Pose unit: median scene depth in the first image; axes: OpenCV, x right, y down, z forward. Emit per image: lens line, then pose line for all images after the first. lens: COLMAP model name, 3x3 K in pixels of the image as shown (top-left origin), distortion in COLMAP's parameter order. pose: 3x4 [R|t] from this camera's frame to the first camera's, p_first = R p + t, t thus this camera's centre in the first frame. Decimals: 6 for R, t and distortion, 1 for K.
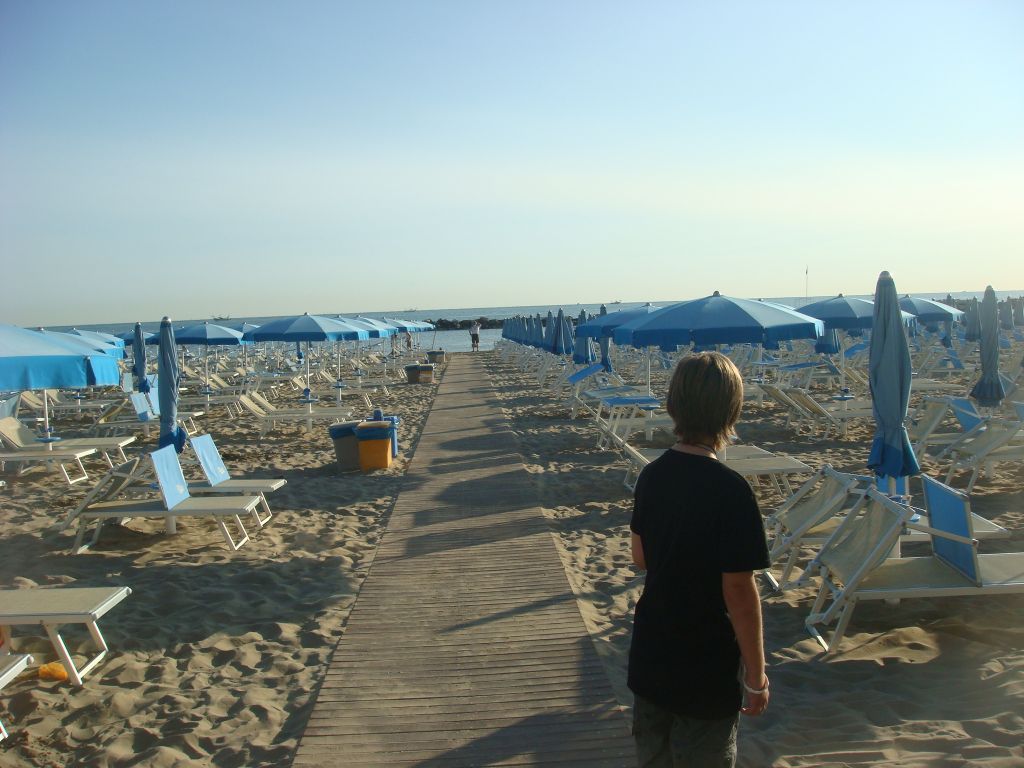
lens RADIAL K [[1096.5, 0, 512.5], [0, 1096.5, 382.0], [0, 0, 1]] dist [-0.097328, 0.000000]
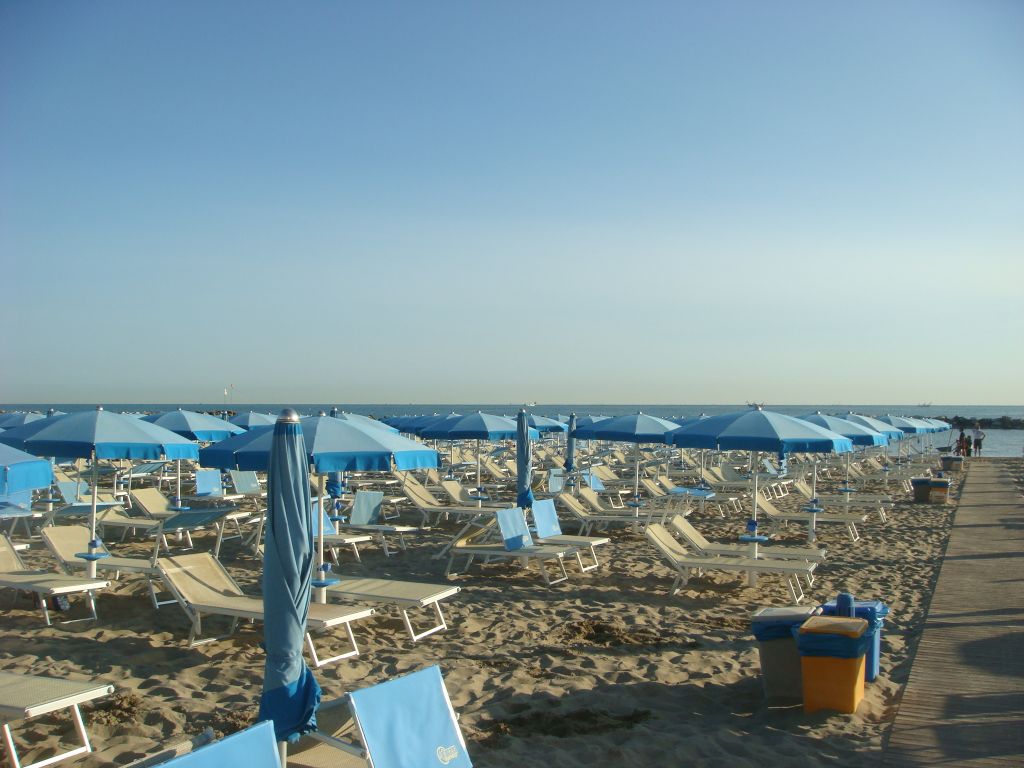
lens RADIAL K [[1096.5, 0, 517.9], [0, 1096.5, 383.1], [0, 0, 1]] dist [-0.097328, 0.000000]
pose [[0.898824, 0.032947, -0.437071, -0.028967], [-0.067963, 0.995587, -0.064715, -0.024885], [0.433010, 0.087872, 0.897096, 0.339004]]
